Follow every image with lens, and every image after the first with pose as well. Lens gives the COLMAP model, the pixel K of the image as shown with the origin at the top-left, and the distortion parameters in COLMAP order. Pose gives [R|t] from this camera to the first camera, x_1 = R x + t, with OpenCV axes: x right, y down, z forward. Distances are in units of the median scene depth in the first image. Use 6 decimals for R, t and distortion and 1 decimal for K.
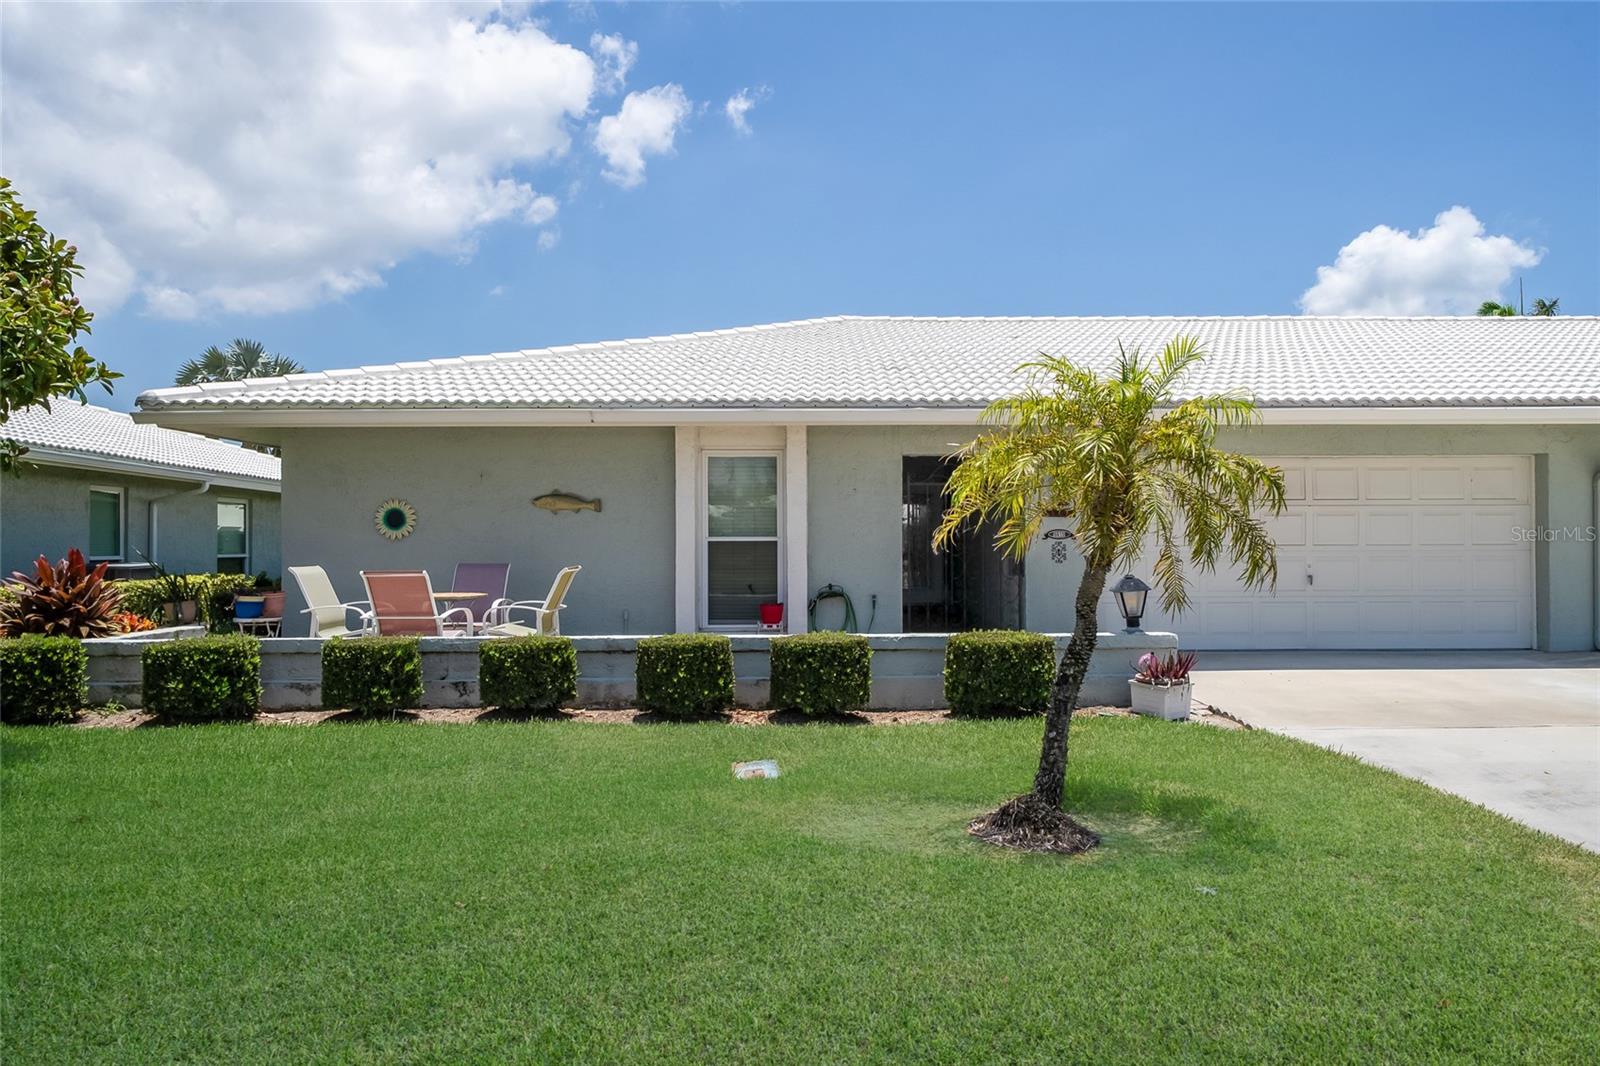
lens RADIAL K [[950.1, 0, 800.0], [0, 950.1, 533.0], [0, 0, 1]] dist [-0.000946, -0.001788]
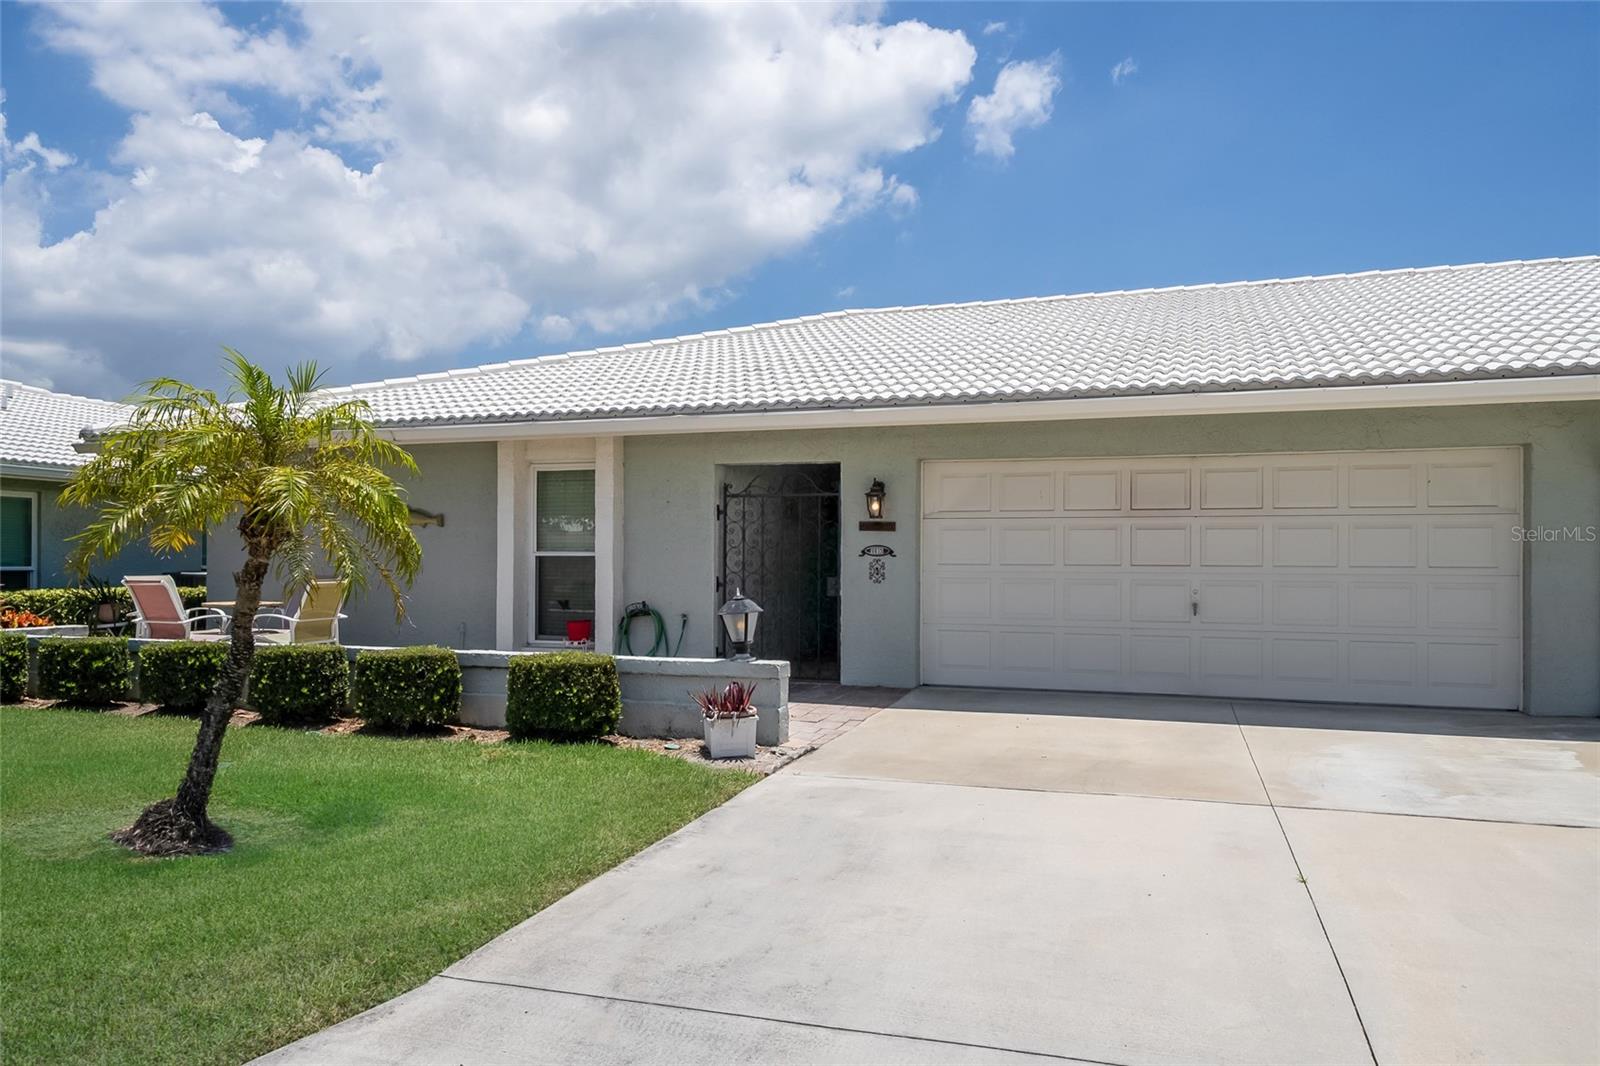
lens RADIAL K [[1086.0, 0, 800.0], [0, 1086.0, 533.0], [0, 0, 1]] dist [-0.002489, 0.000600]
pose [[0.943077, -0.000550, -0.332573, 0.540562], [-0.002869, 0.999948, -0.009788, -0.004952], [0.332561, 0.010185, 0.943027, 0.027108]]
